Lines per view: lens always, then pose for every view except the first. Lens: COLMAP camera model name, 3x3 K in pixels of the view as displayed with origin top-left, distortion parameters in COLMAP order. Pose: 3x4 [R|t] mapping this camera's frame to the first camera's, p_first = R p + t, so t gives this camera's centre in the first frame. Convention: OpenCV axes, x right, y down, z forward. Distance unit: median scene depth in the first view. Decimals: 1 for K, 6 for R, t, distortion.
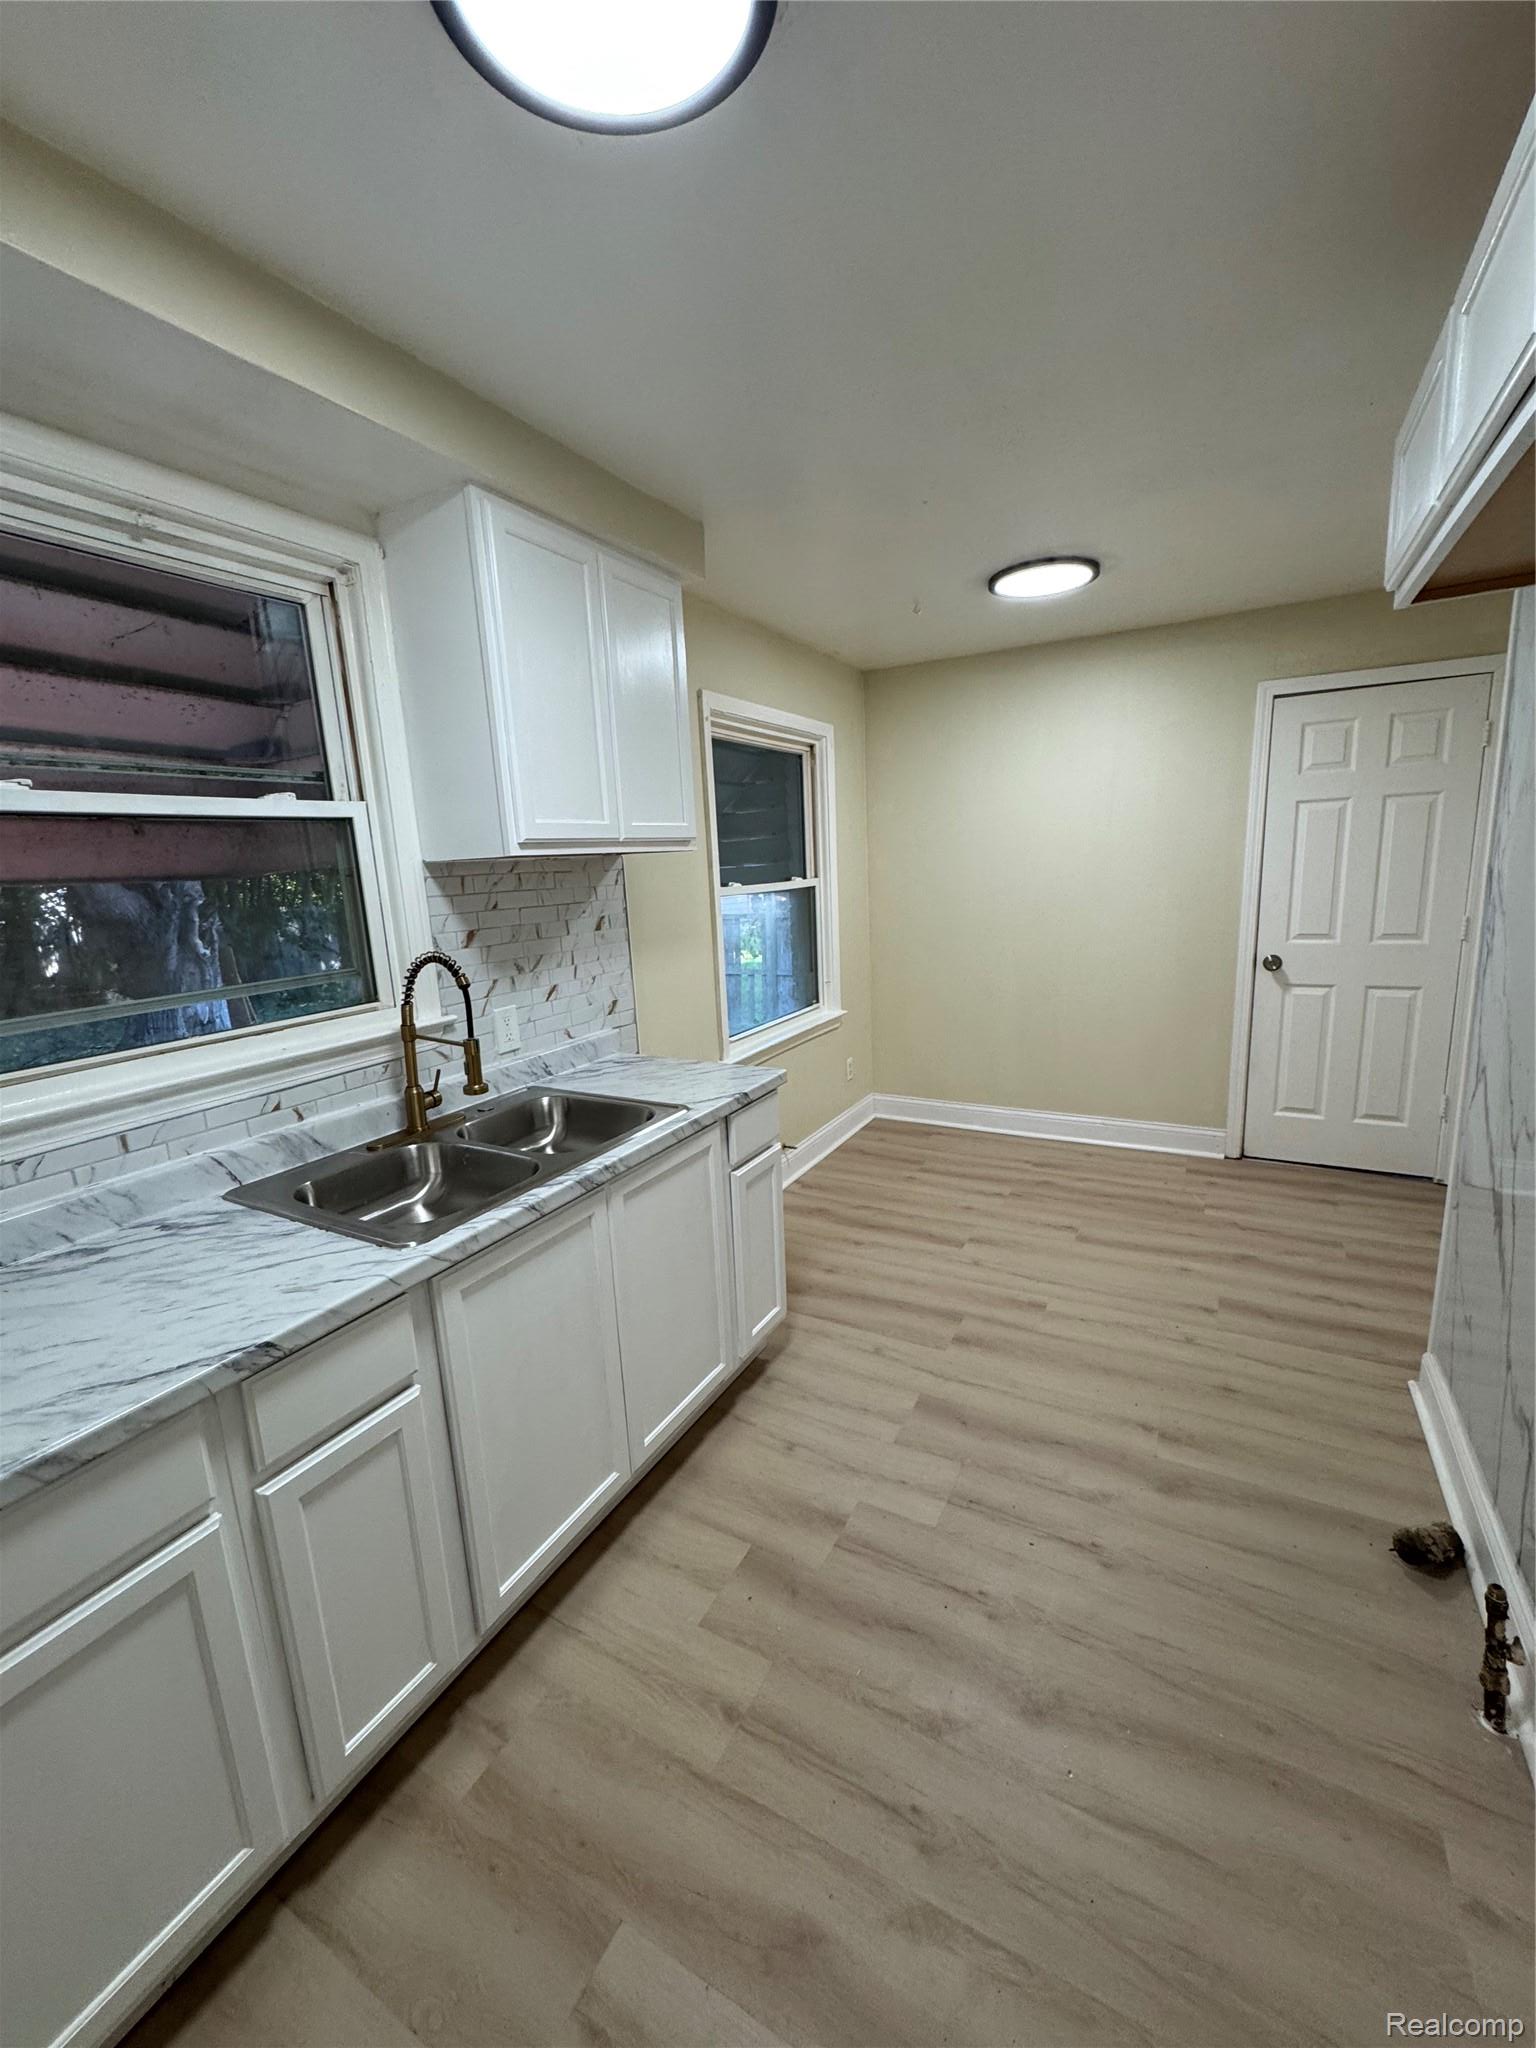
lens RADIAL K [[814.9, 0, 763.1], [0, 814.9, 1022.8], [0, 0, 1]] dist [-0.003593, 0.000044]
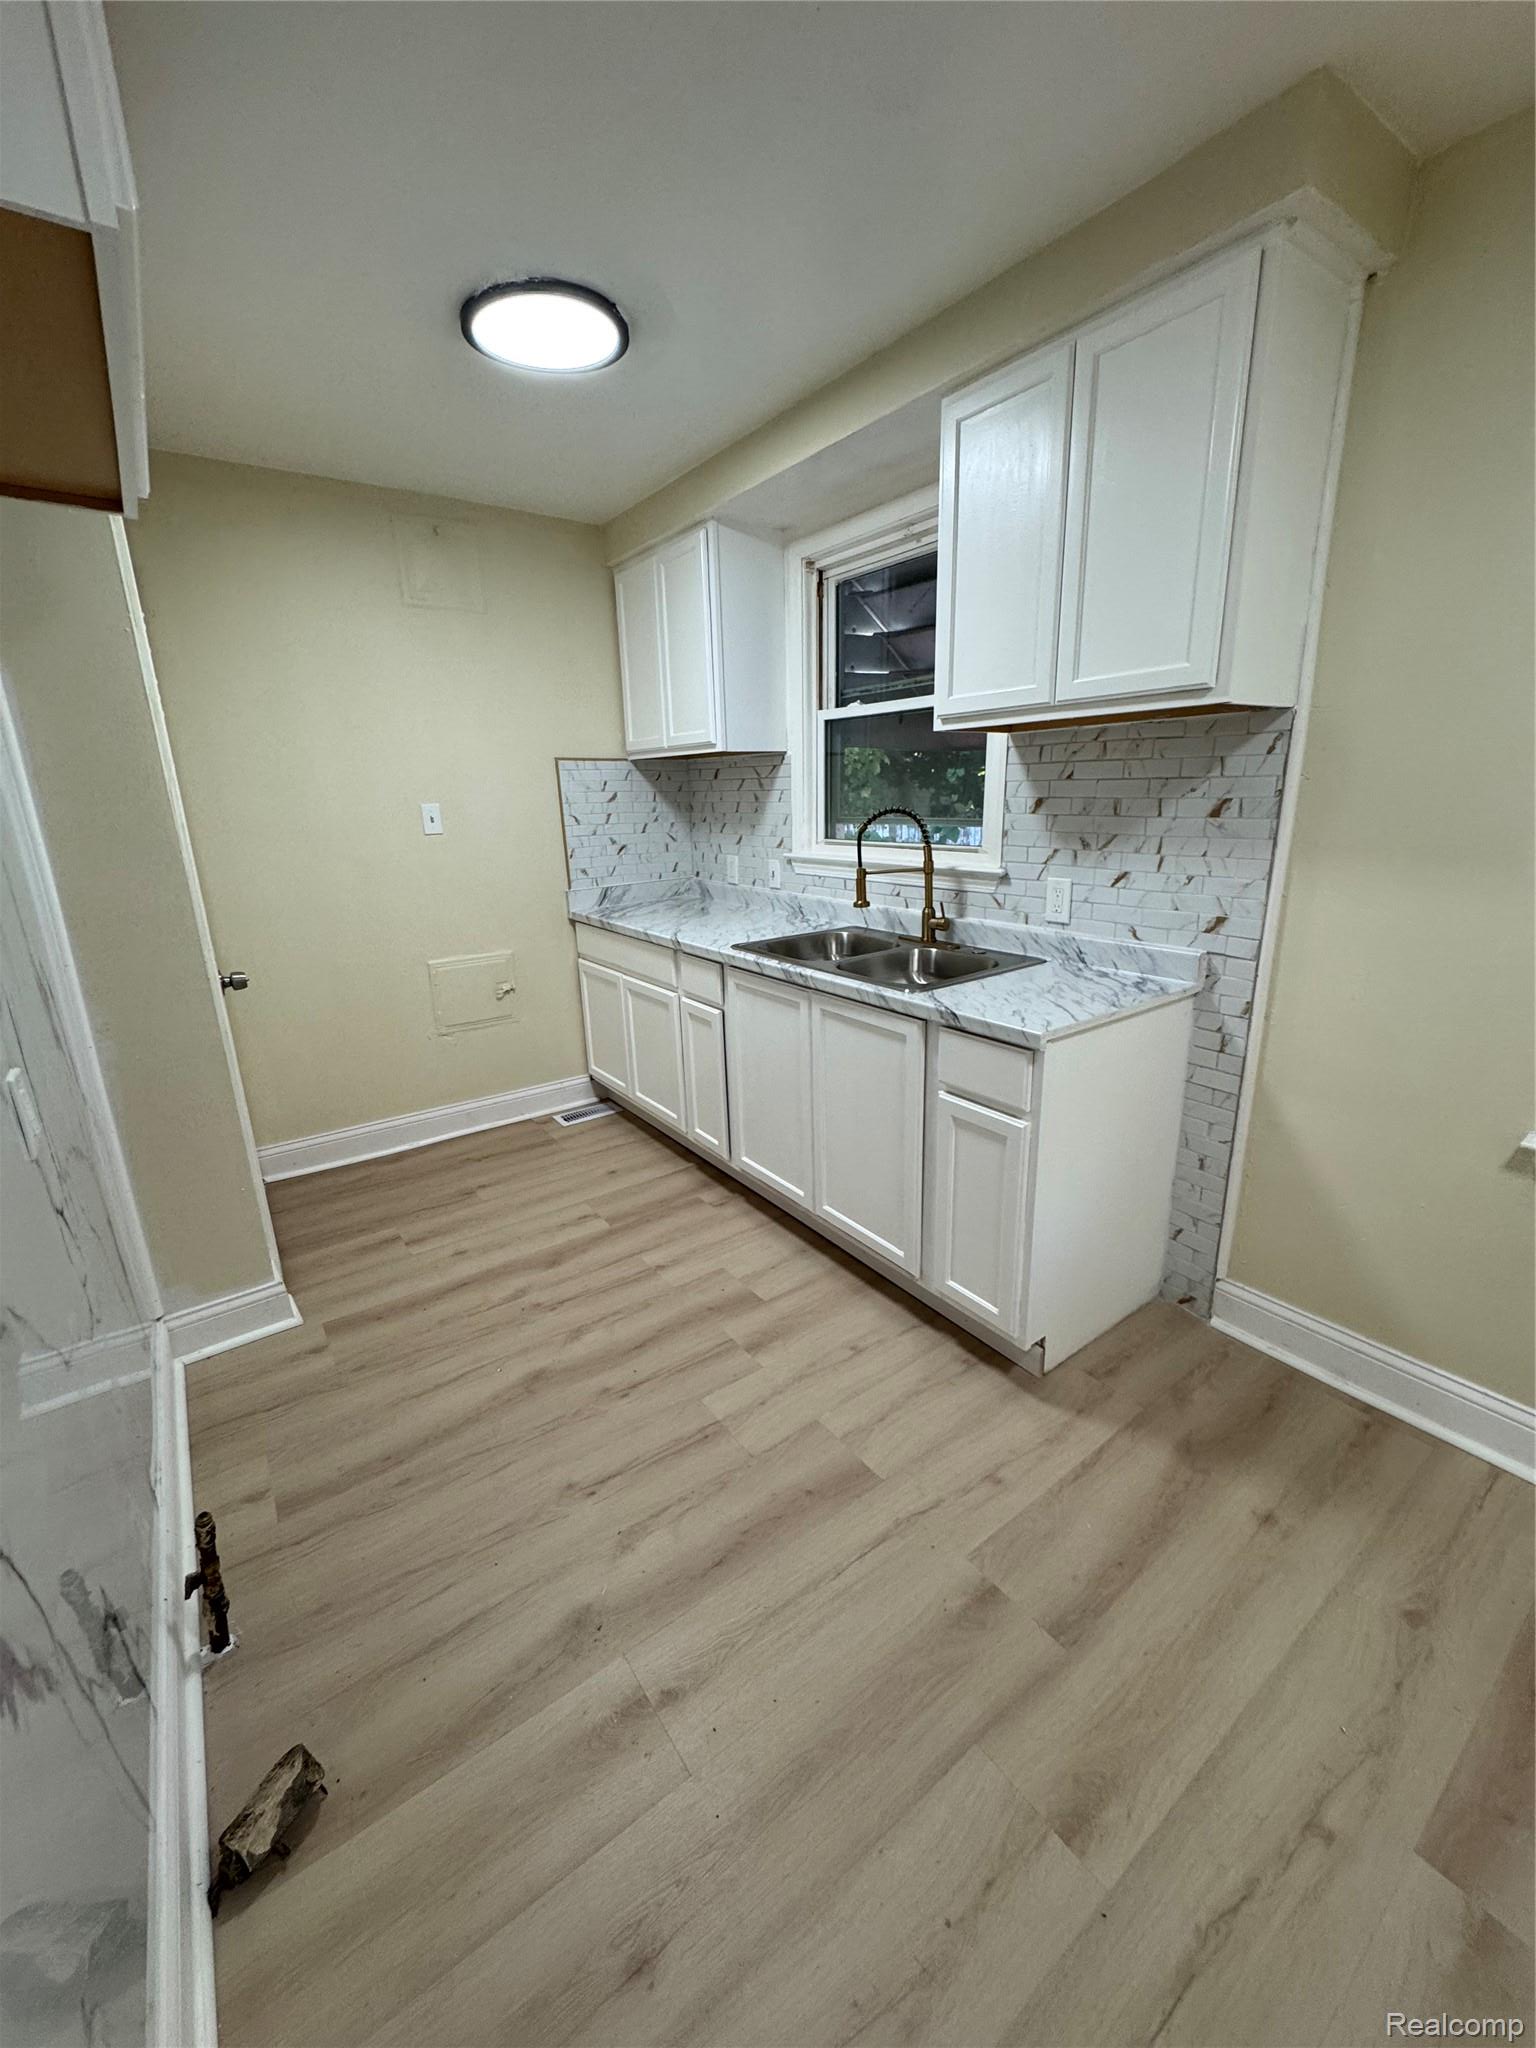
lens RADIAL K [[814.9, 0, 764.9], [0, 814.9, 1020.1], [0, 0, 1]] dist [-0.003593, 0.000044]
pose [[-0.419769, 0.304202, -0.855135, 0.808396], [-0.130405, 0.912172, 0.388506, -0.217639], [0.898214, 0.274596, -0.343232, 1.131476]]
